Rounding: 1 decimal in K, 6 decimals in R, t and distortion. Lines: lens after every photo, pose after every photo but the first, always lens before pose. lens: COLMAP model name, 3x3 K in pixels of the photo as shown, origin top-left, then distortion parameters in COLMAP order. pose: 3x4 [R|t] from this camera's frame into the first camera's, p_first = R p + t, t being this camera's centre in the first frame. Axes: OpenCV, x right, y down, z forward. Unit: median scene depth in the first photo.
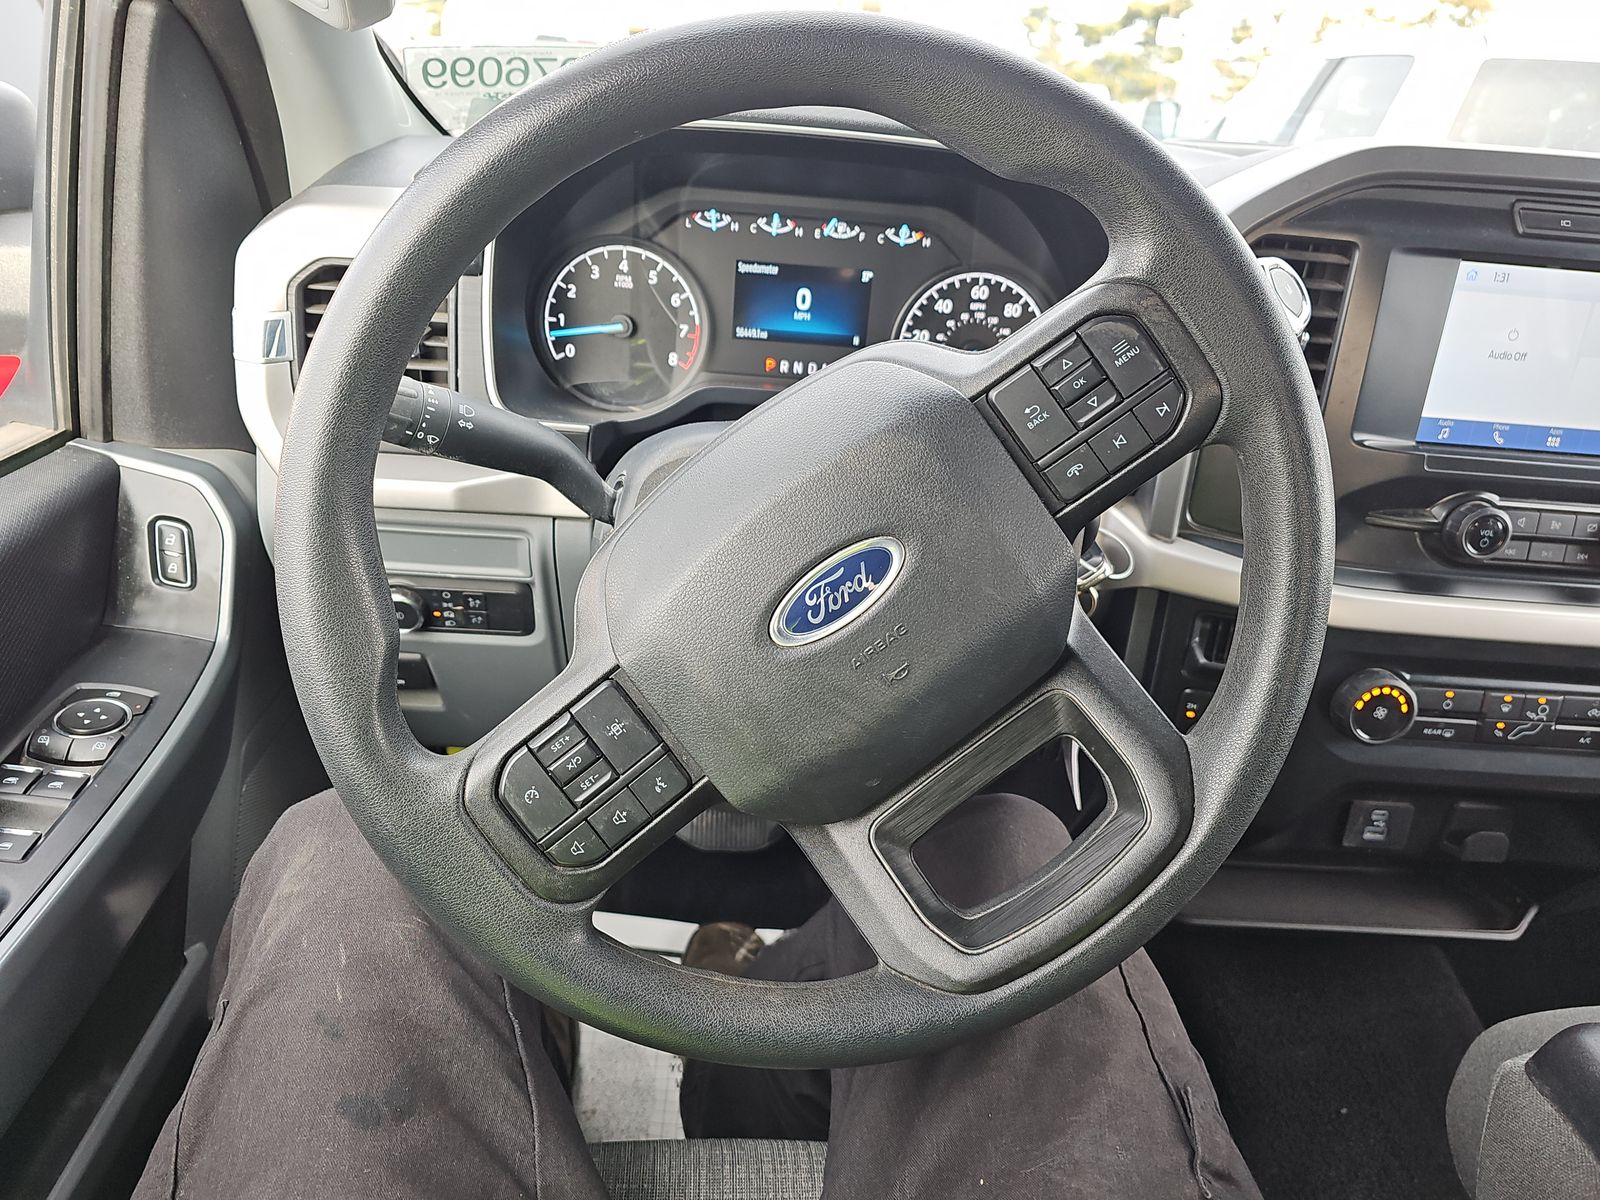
lens RADIAL K [[1074.4, 0, 789.7], [0, 1074.4, 607.5], [0, 0, 1]] dist [0.009305, -0.009482]
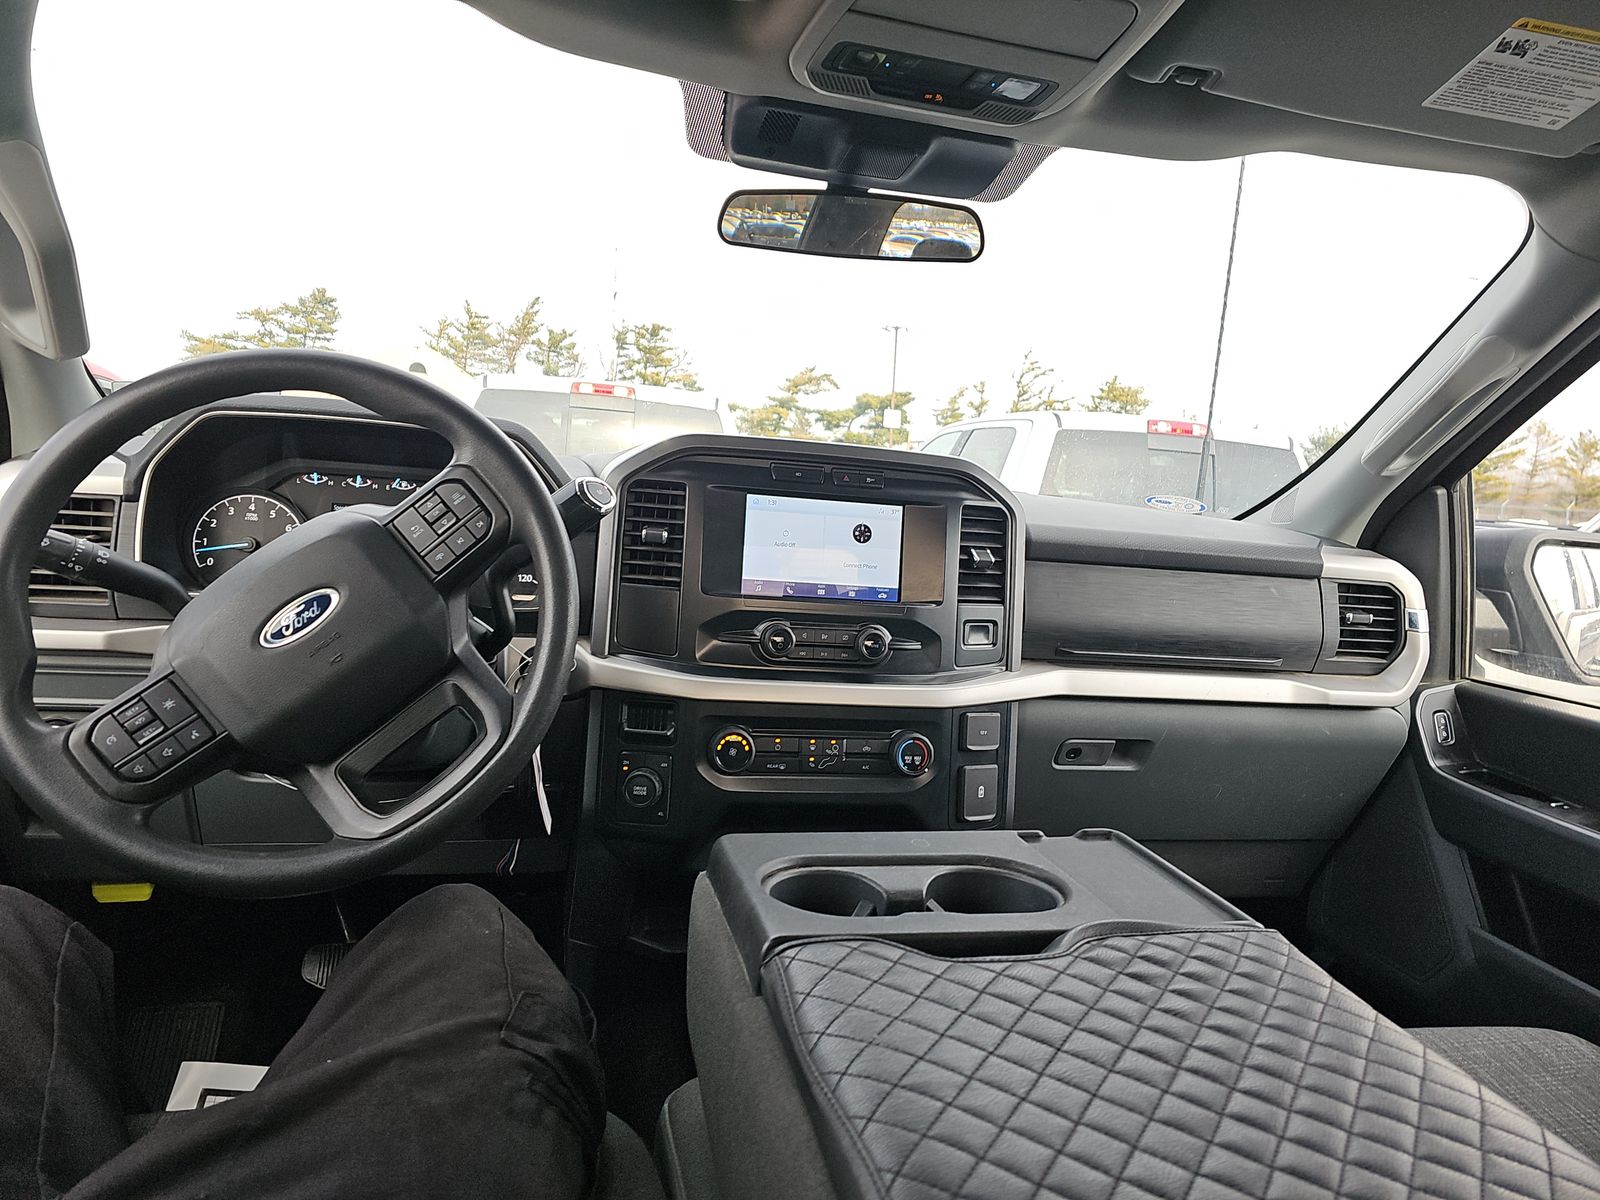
lens RADIAL K [[1074.4, 0, 801.1], [0, 1074.4, 606.0], [0, 0, 1]] dist [0.009305, -0.009482]
pose [[0.977922, -0.024226, 0.207559, 0.284512], [0.087729, 0.949083, -0.302564, 0.341781], [-0.189661, 0.314093, 0.930255, -0.514591]]
